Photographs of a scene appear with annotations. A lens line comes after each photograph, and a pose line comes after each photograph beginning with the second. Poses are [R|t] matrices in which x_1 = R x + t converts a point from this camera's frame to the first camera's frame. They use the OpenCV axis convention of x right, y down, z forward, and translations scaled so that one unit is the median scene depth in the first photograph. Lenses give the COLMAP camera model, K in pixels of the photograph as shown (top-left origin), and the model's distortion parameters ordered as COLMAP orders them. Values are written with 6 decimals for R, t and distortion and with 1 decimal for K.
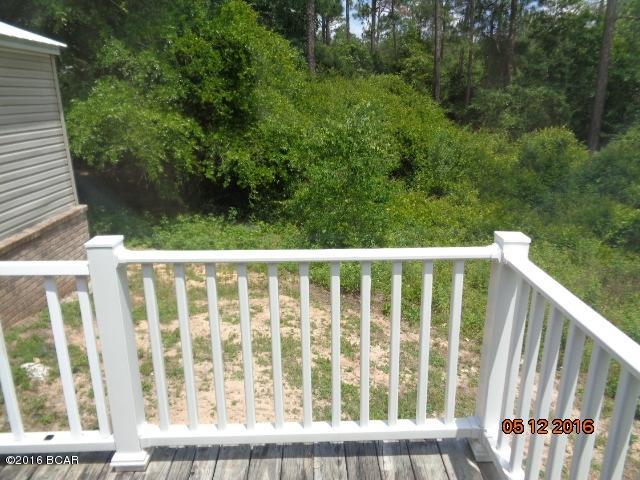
lens RADIAL K [[477.4, 0, 321.1], [0, 477.4, 241.0], [0, 0, 1]] dist [0.022379, -0.001195]
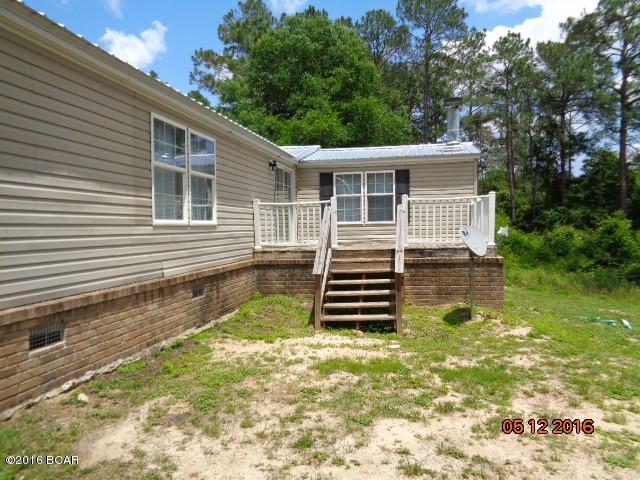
lens RADIAL K [[477.4, 0, 319.8], [0, 477.4, 240.0], [0, 0, 1]] dist [0.022379, -0.001195]
pose [[0.974966, -0.002816, -0.222337, -0.004024], [-0.057592, 0.962600, -0.264735, 0.218390], [0.214767, 0.270912, 0.938340, -0.551740]]
